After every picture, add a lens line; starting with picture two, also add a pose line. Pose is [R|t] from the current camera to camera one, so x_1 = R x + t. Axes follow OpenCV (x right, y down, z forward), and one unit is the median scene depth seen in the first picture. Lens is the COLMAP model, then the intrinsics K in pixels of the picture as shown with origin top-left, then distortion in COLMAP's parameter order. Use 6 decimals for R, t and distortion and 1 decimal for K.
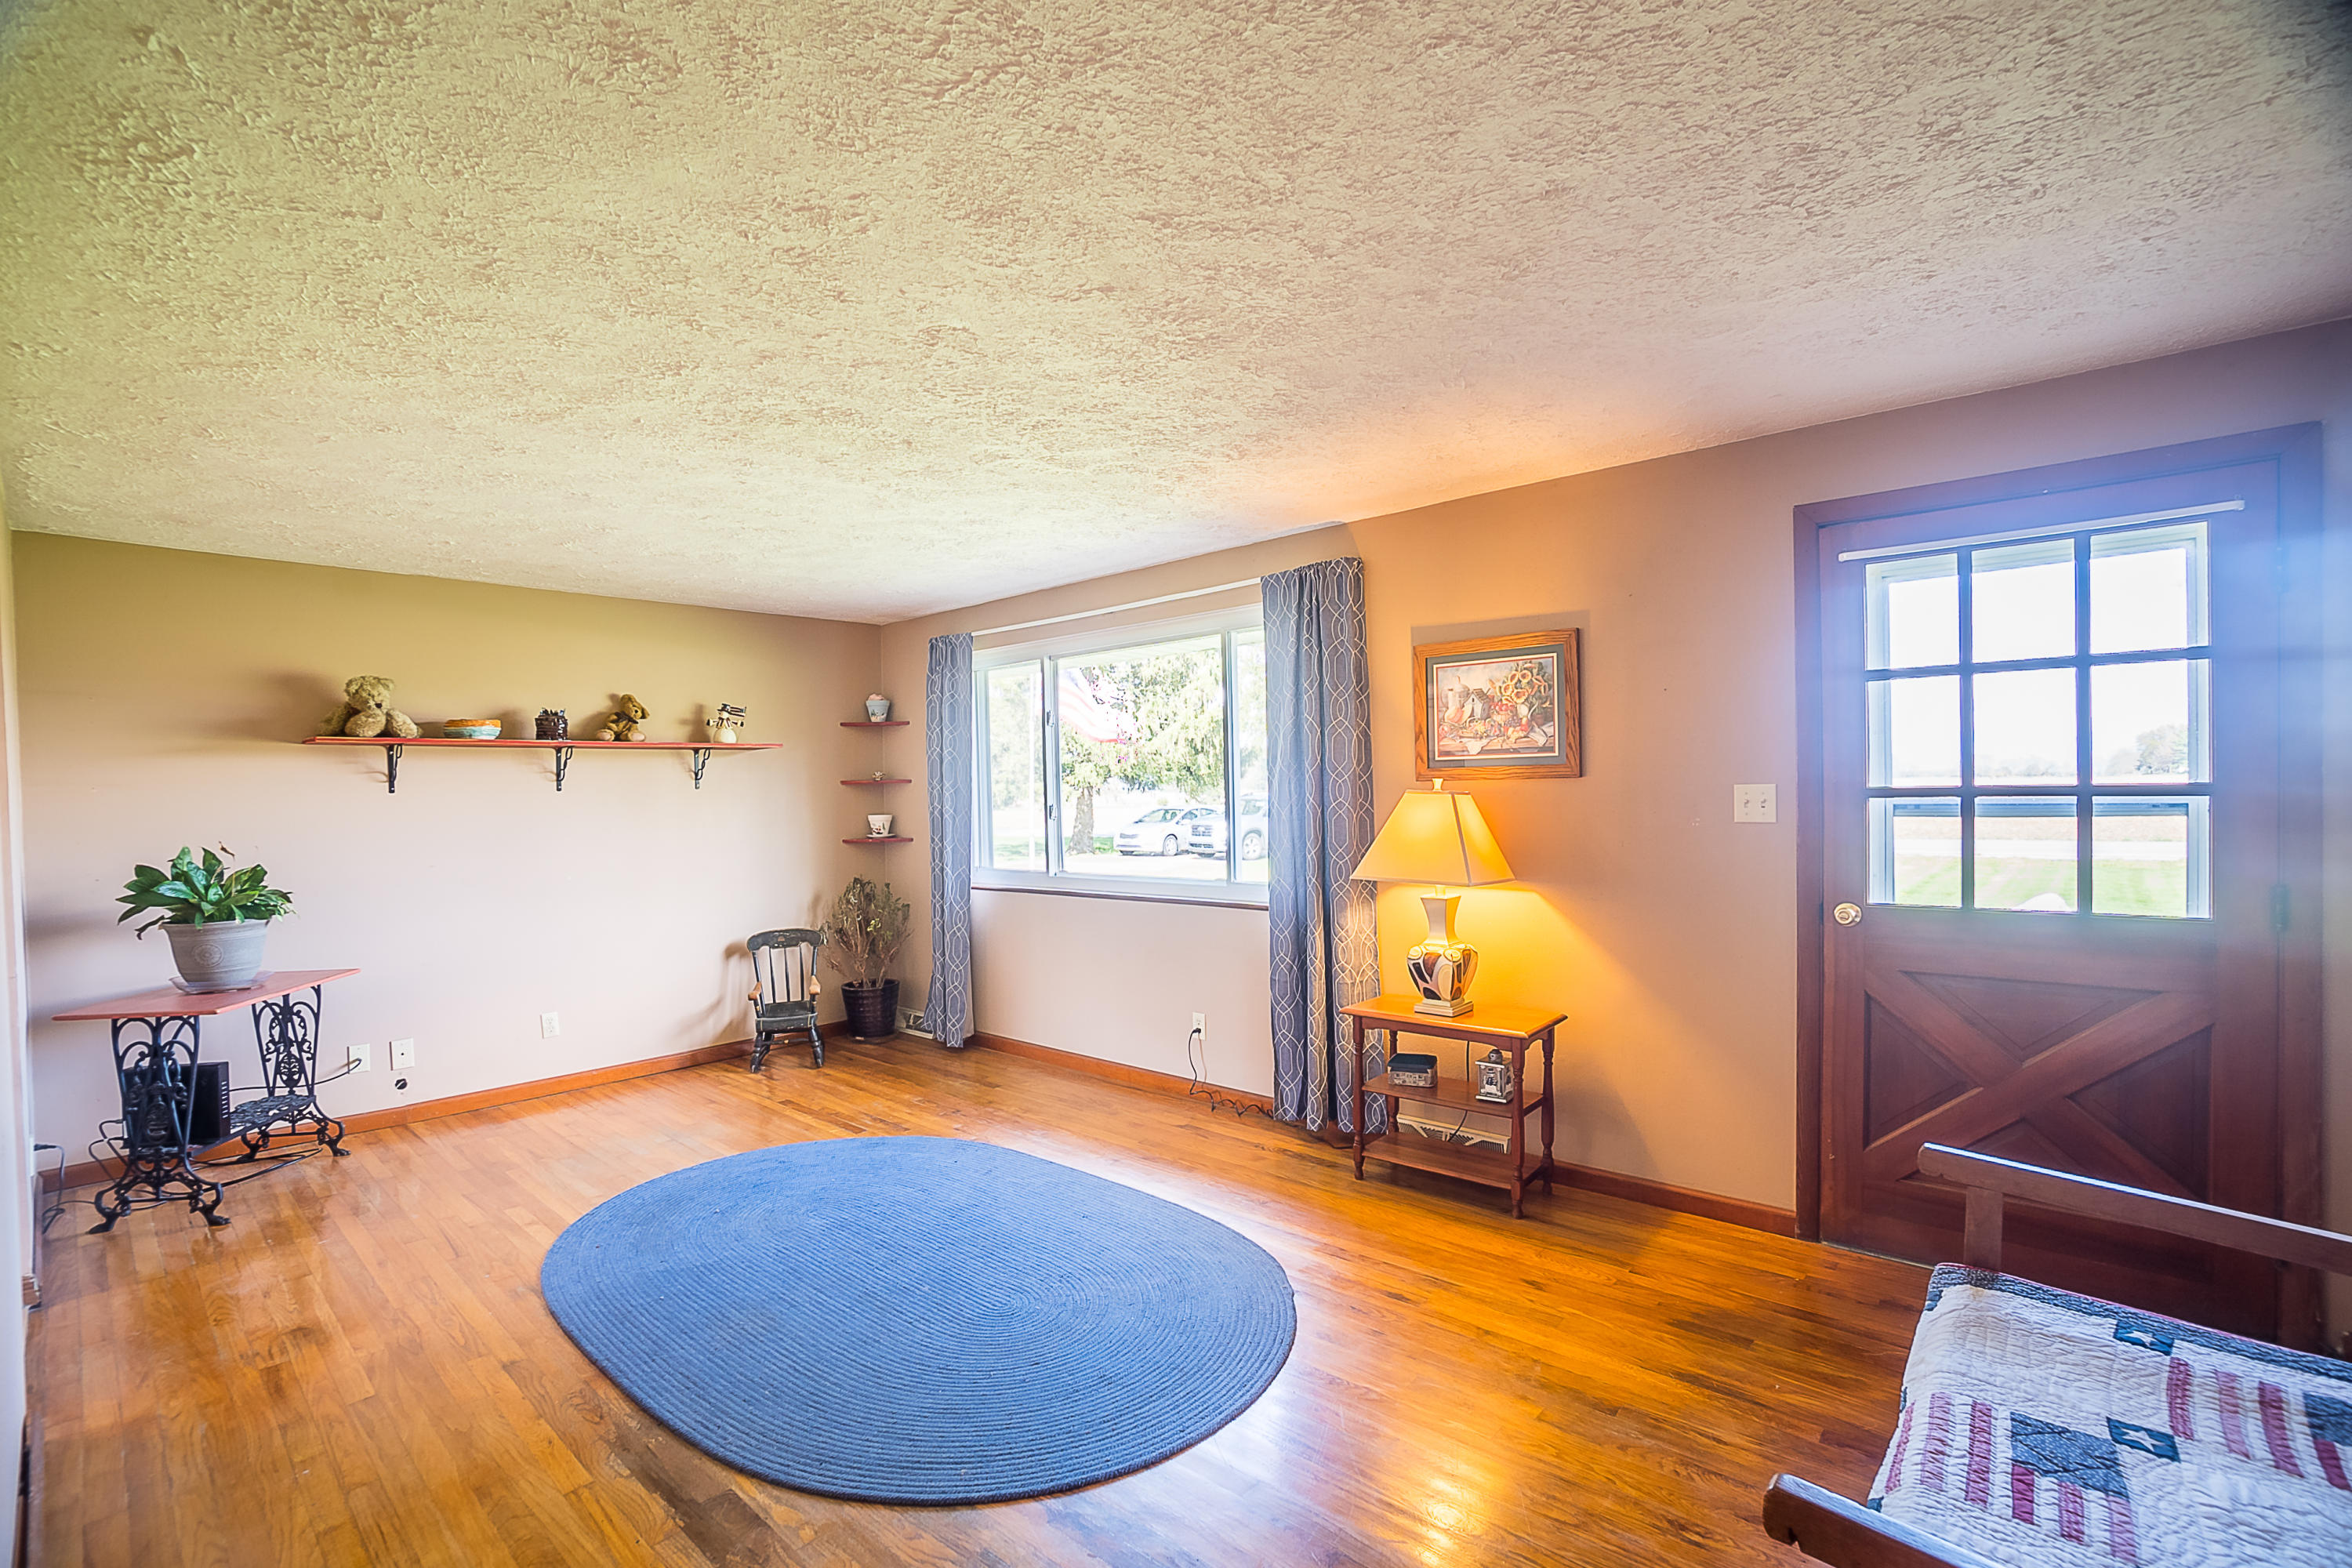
lens RADIAL K [[1053.4, 0, 1172.7], [0, 1053.4, 809.3], [0, 0, 1]] dist [-0.068035, 0.025791]
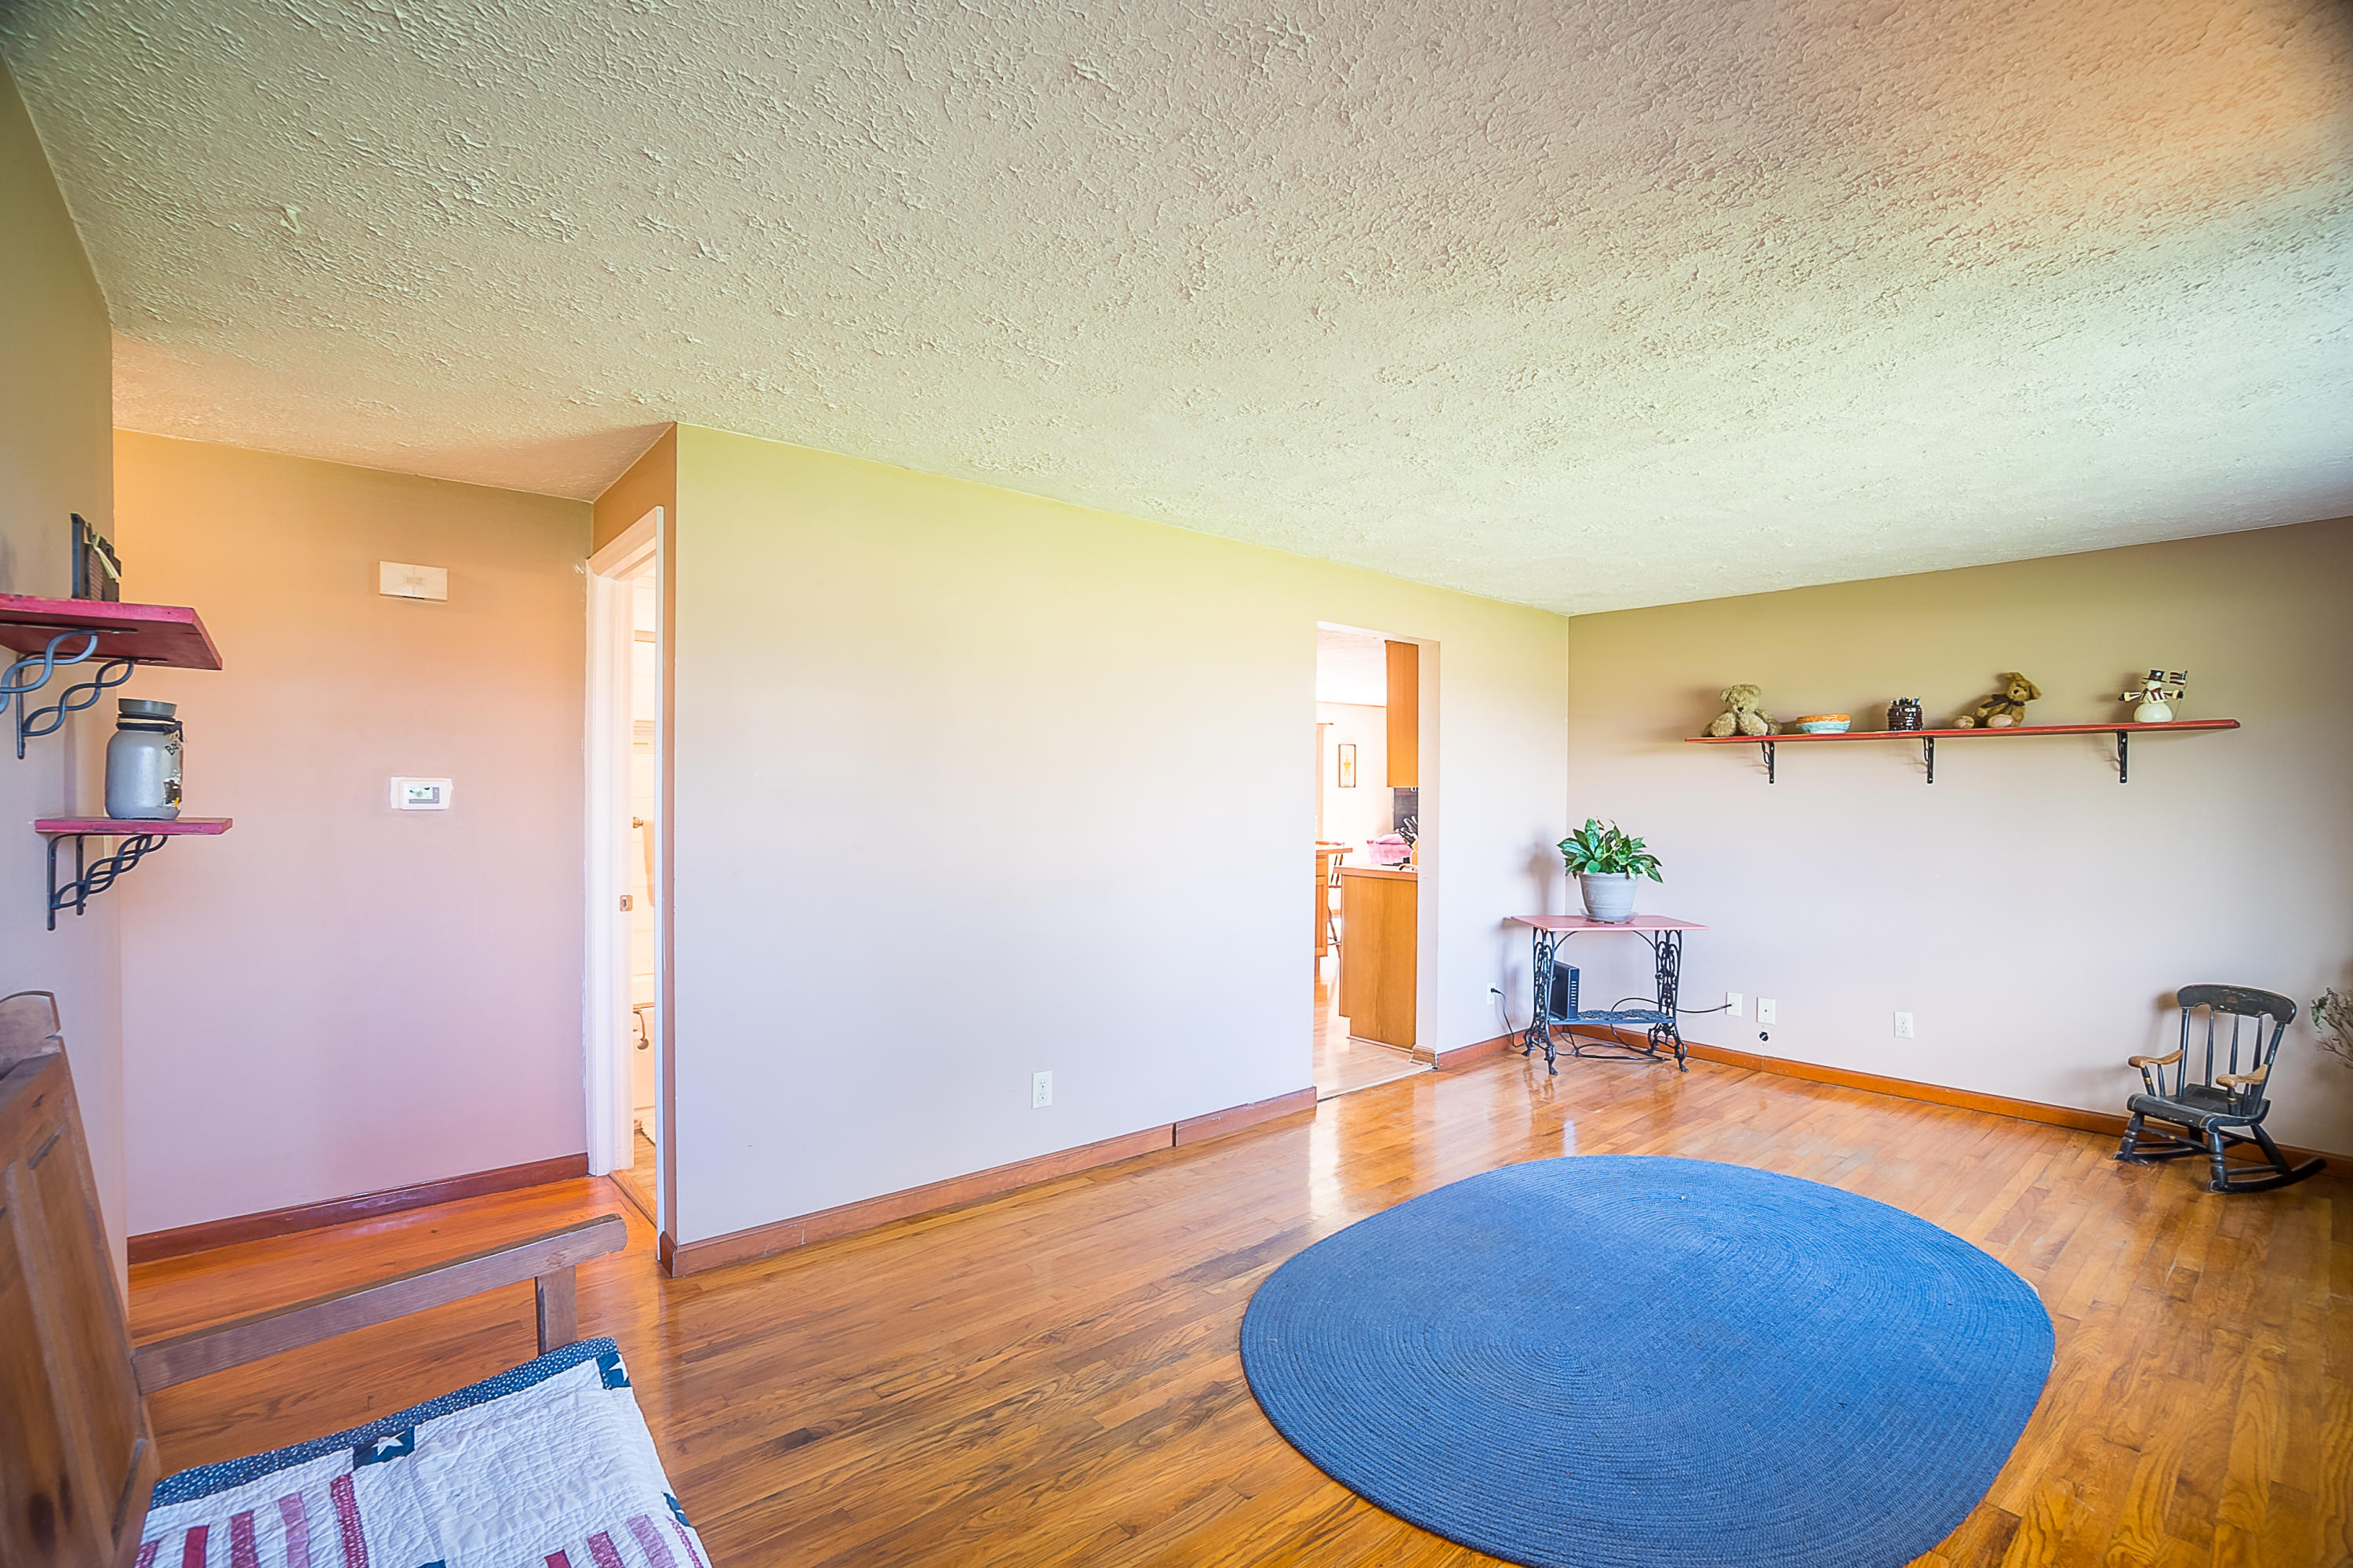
lens RADIAL K [[1051.7, 0, 1176.5], [0, 1051.7, 784.0], [0, 0, 1]] dist [-0.000259, 0.000003]
pose [[-0.106150, 0.013595, -0.994257, 0.455371], [-0.020534, 0.999663, 0.015861, -0.018659], [0.994138, 0.022100, -0.105835, 0.428316]]
